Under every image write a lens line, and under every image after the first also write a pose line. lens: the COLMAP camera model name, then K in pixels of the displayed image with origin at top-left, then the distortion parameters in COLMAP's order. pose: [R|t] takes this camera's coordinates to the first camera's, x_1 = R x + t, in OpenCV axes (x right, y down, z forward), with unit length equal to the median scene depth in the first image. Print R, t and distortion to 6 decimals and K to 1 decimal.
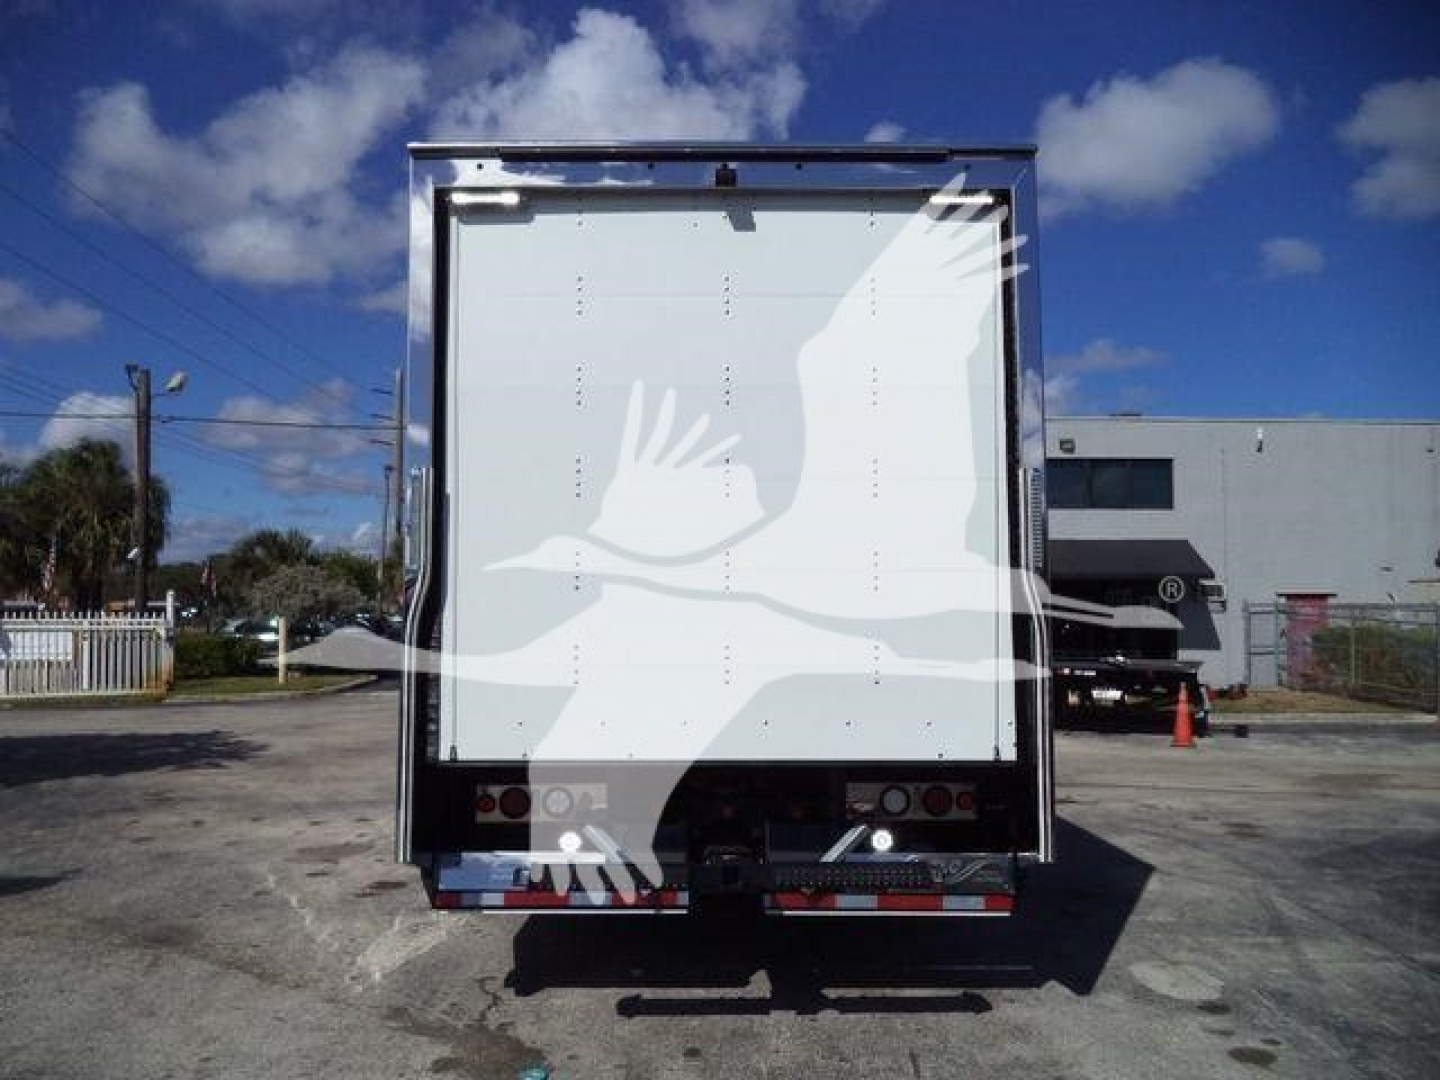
lens RADIAL K [[1173.5, 0, 698.8], [0, 1173.5, 535.9], [0, 0, 1]] dist [-0.016842, -0.011031]
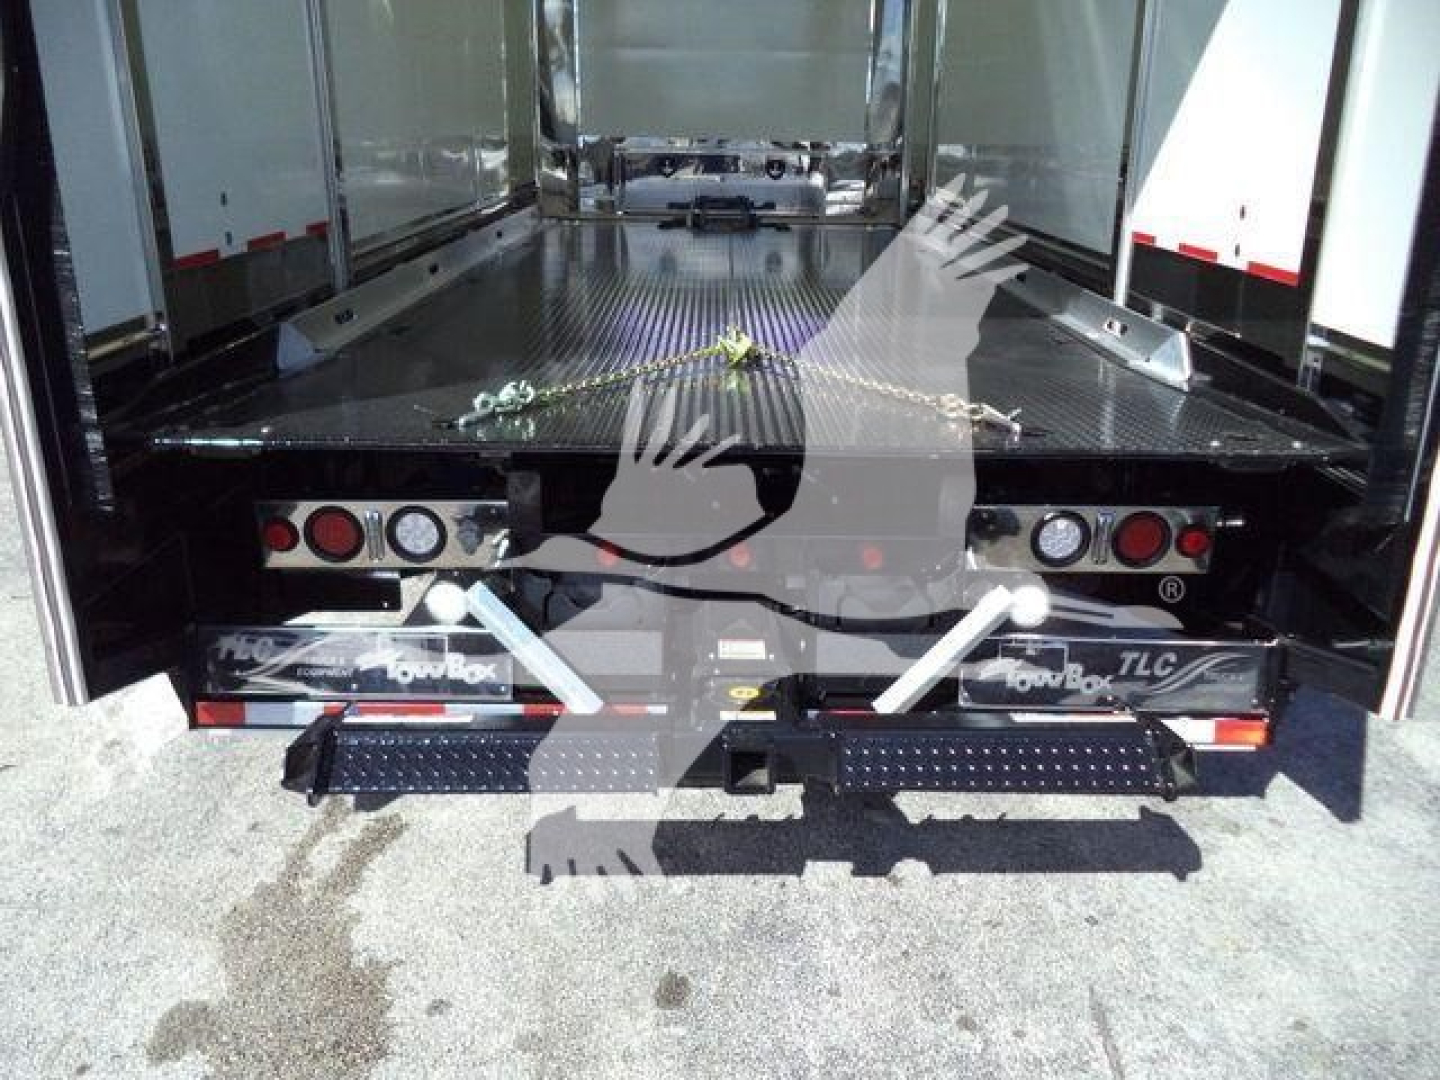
lens RADIAL K [[1241.4, 0, 720.0], [0, 1241.4, 540.0], [0, 0, 1]] dist [-0.017496, -0.008293]
pose [[0.999743, 0.010471, 0.020105, 0.002522], [-0.017347, 0.924326, 0.381209, 0.035829], [-0.014592, -0.381460, 0.924270, 0.429975]]
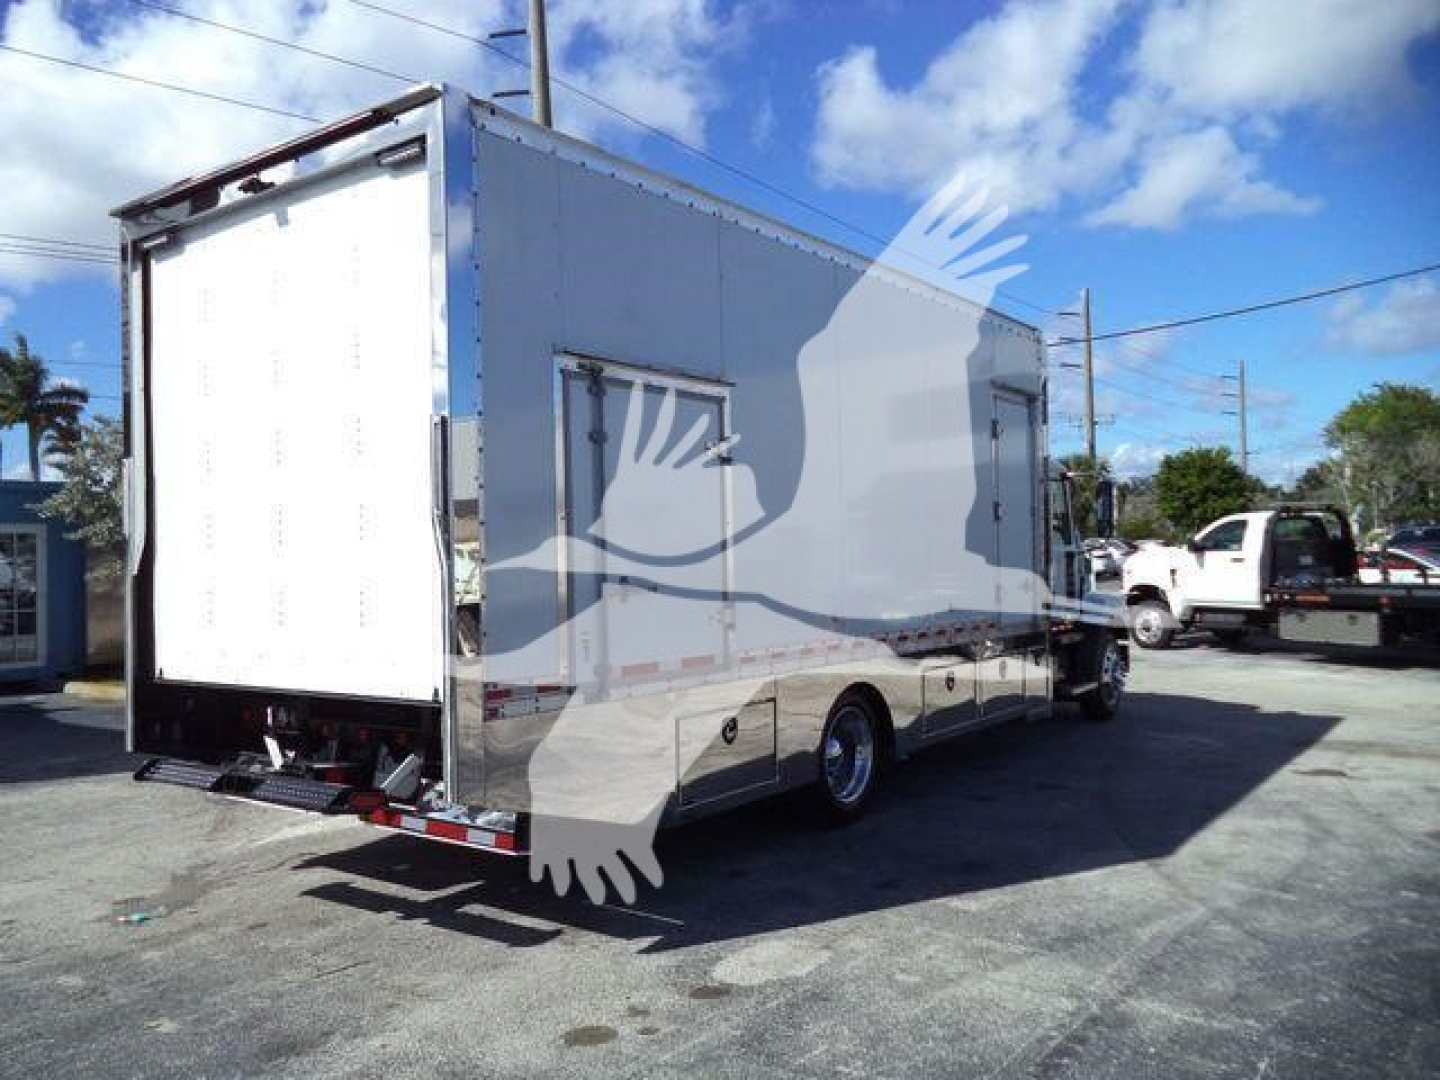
lens RADIAL K [[1179.7, 0, 736.0], [0, 1179.7, 540.9], [0, 0, 1]] dist [-0.018534, -0.002279]
pose [[0.808787, -0.022104, -0.587686, 0.830379], [0.062897, 0.996813, 0.049068, 0.014041], [0.584729, -0.076649, 0.807599, 0.256601]]
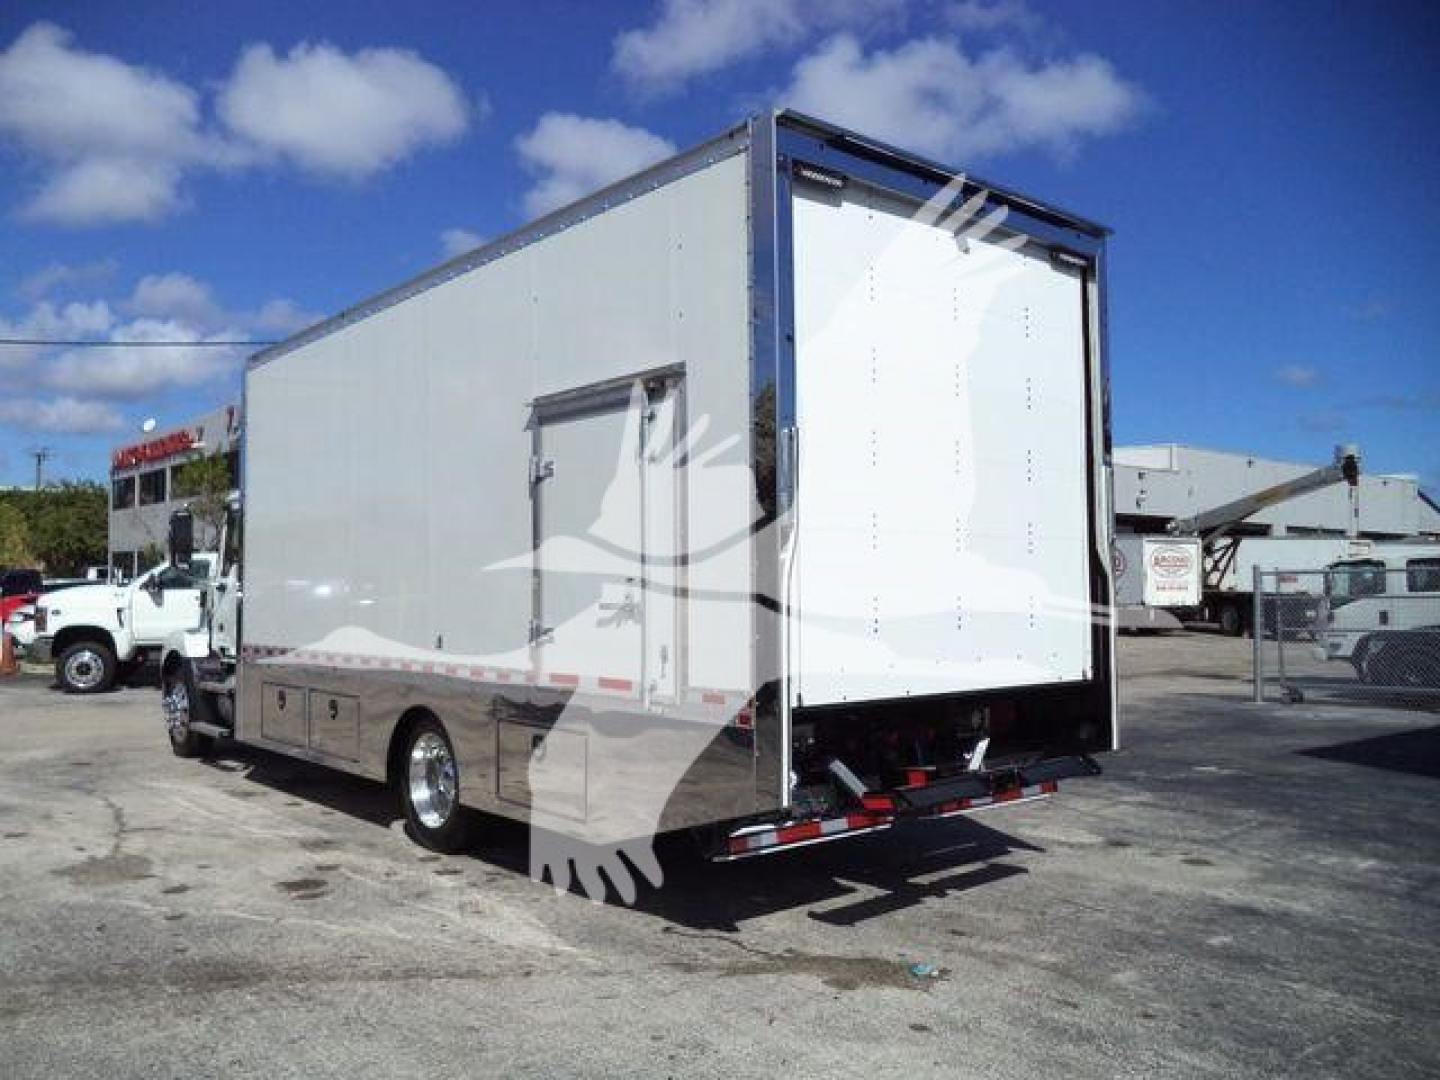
lens RADIAL K [[1169.0, 0, 720.0], [0, 1169.0, 540.0], [0, 0, 1]] dist [-0.014418, -0.006681]
pose [[0.758663, 0.024785, 0.651012, -0.738053], [-0.046441, 0.998791, 0.016095, 0.020850], [-0.649826, -0.042444, 0.758897, 0.194615]]
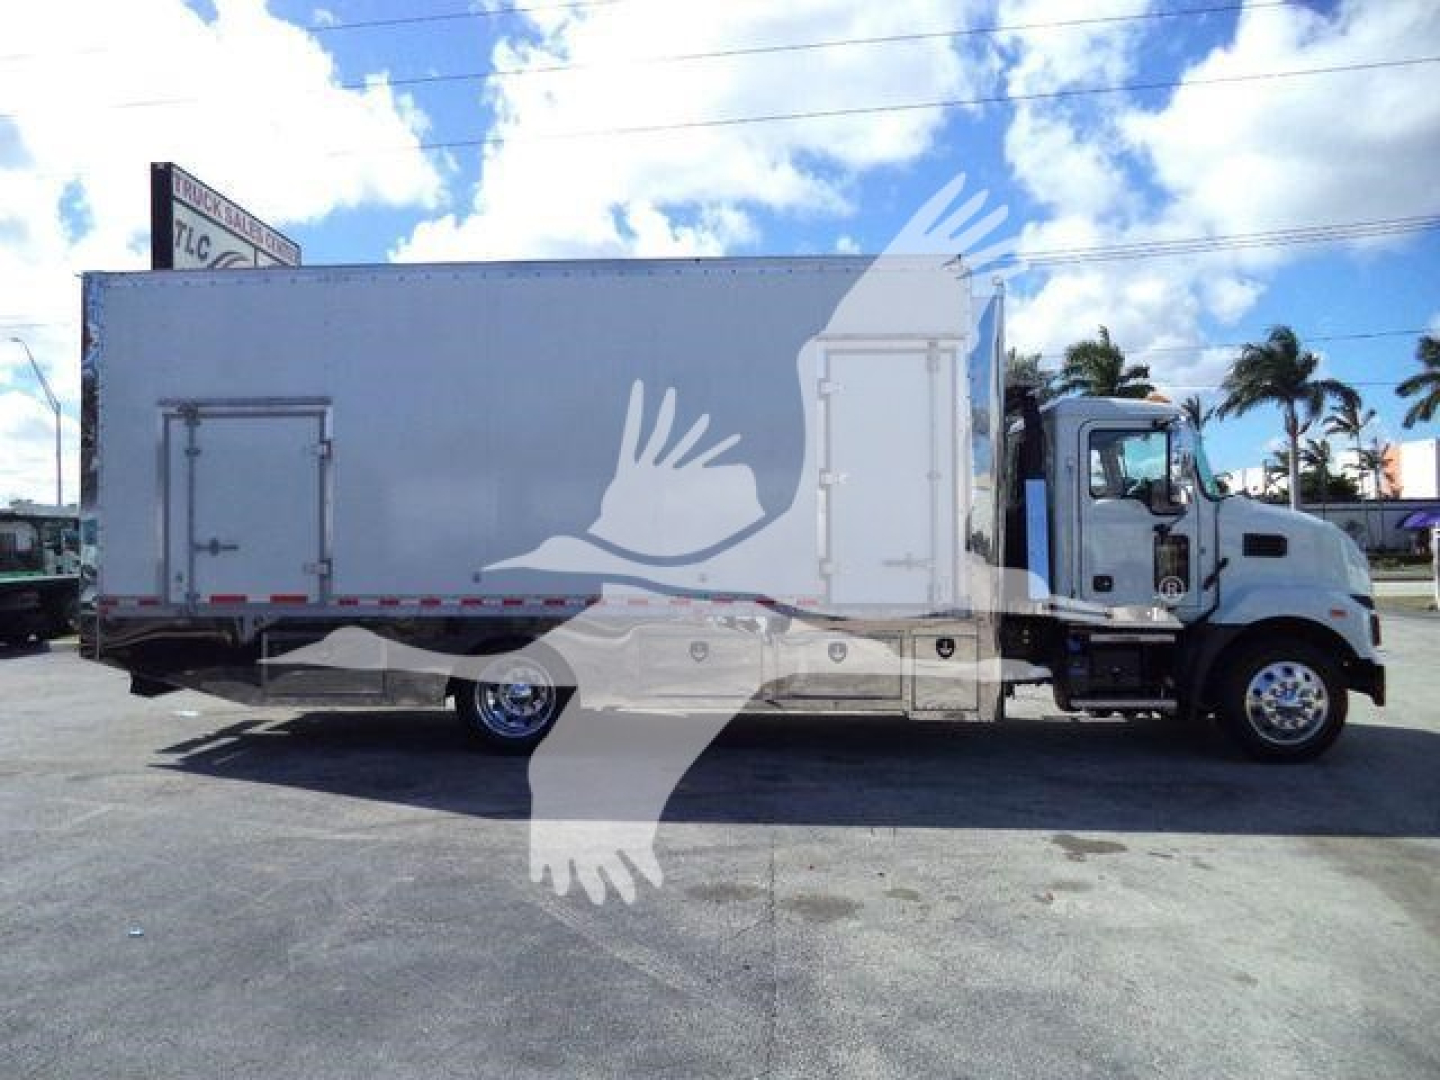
lens RADIAL K [[1180.6, 0, 700.9], [0, 1180.6, 546.3], [0, 0, 1]] dist [-0.006828, -0.095211]
pose [[-0.066121, 0.001649, -0.997810, 1.604669], [0.080805, 0.996723, -0.003708, 0.142484], [0.994534, -0.080873, -0.066037, 1.616203]]
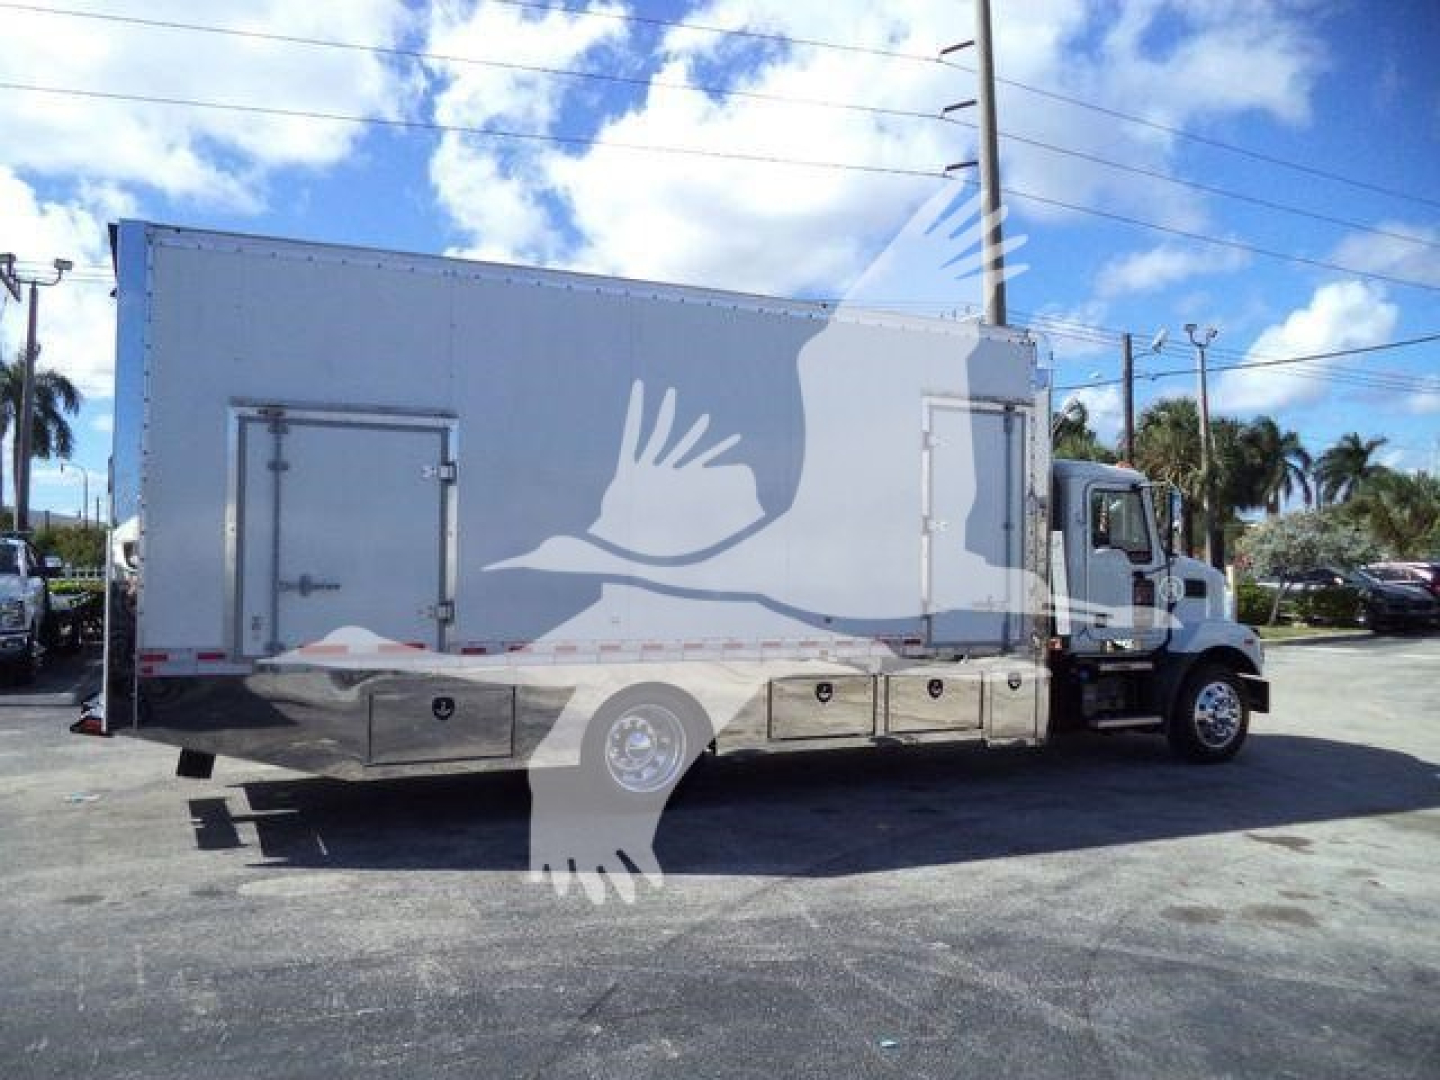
lens RADIAL K [[1179.7, 0, 736.0], [0, 1179.7, 540.9], [0, 0, 1]] dist [-0.018534, -0.002279]
pose [[0.432029, -0.014873, -0.901737, 1.444177], [0.059132, 0.998180, 0.011867, 0.058504], [0.899919, -0.058448, 0.432122, 0.821175]]
